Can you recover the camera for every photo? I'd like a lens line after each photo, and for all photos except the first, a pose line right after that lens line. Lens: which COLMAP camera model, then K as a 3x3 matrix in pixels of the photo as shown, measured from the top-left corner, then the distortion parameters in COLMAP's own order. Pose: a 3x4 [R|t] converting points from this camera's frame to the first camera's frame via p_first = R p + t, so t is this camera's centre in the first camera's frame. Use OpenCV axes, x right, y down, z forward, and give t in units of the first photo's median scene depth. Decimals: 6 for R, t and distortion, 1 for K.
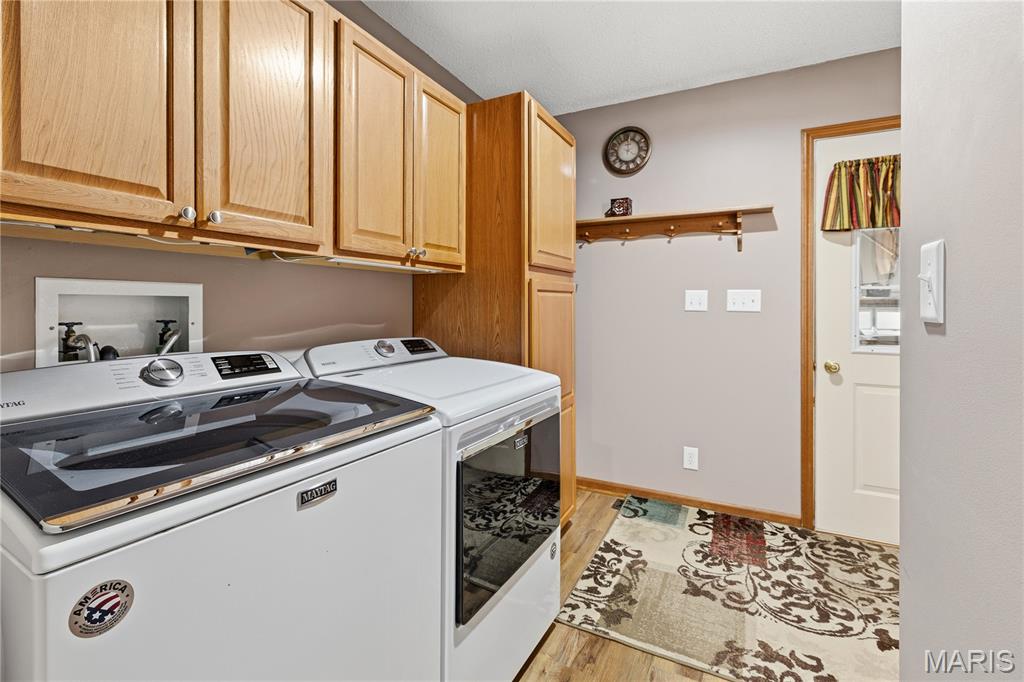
lens RADIAL K [[453.0, 0, 515.1], [0, 453.0, 301.7], [0, 0, 1]] dist [0.000833, -0.000024]
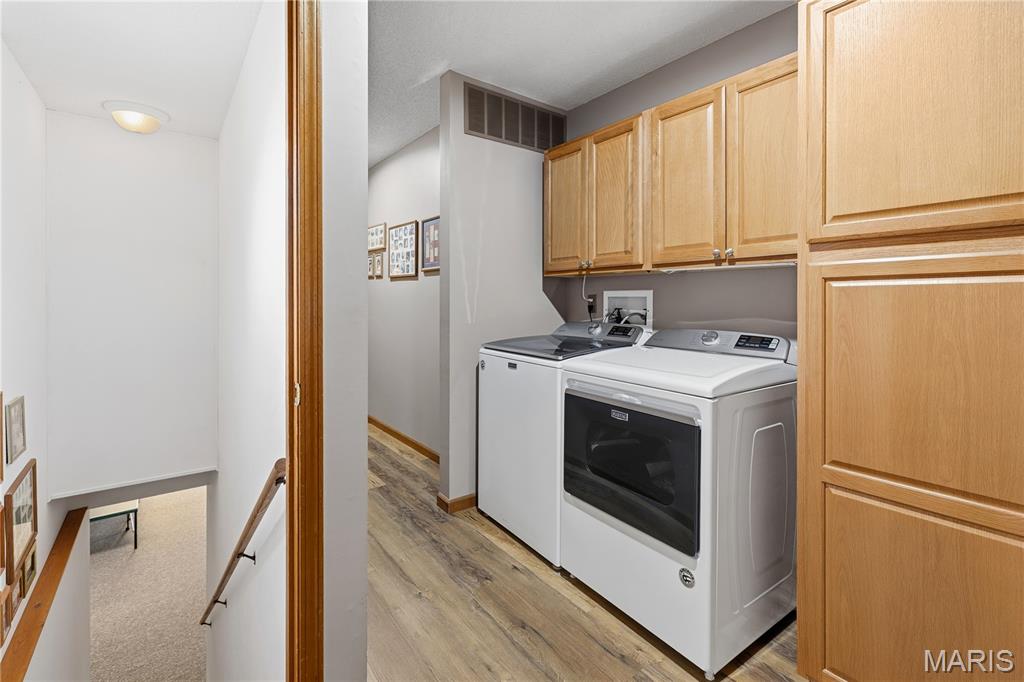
lens RADIAL K [[453.0, 0, 515.1], [0, 453.0, 301.7], [0, 0, 1]] dist [0.000833, -0.000024]
pose [[-0.436495, 0.001240, -0.899706, 1.257028], [0.002635, 0.999997, 0.000100, 0.008189], [0.899703, -0.002328, -0.436497, 1.329906]]
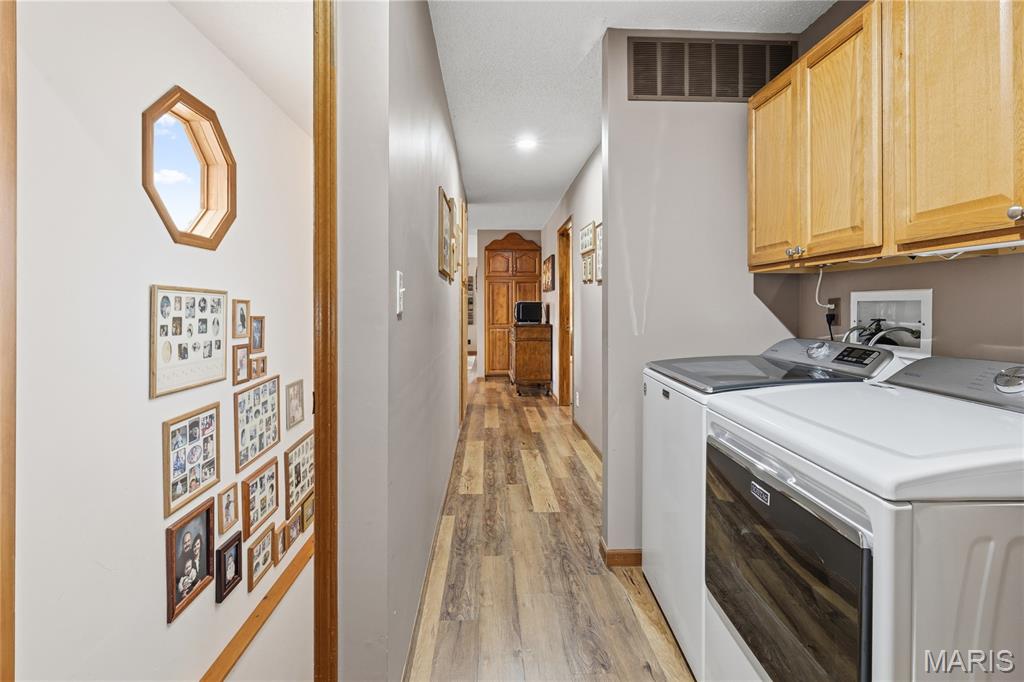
lens RADIAL K [[486.9, 0, 512.6], [0, 486.9, 305.5], [0, 0, 1]] dist [-0.000759, 0.000383]
pose [[-0.869649, -0.002574, -0.493664, 0.790024], [0.000860, 0.999977, -0.006730, 0.008829], [0.493670, -0.006277, -0.869626, 1.552756]]
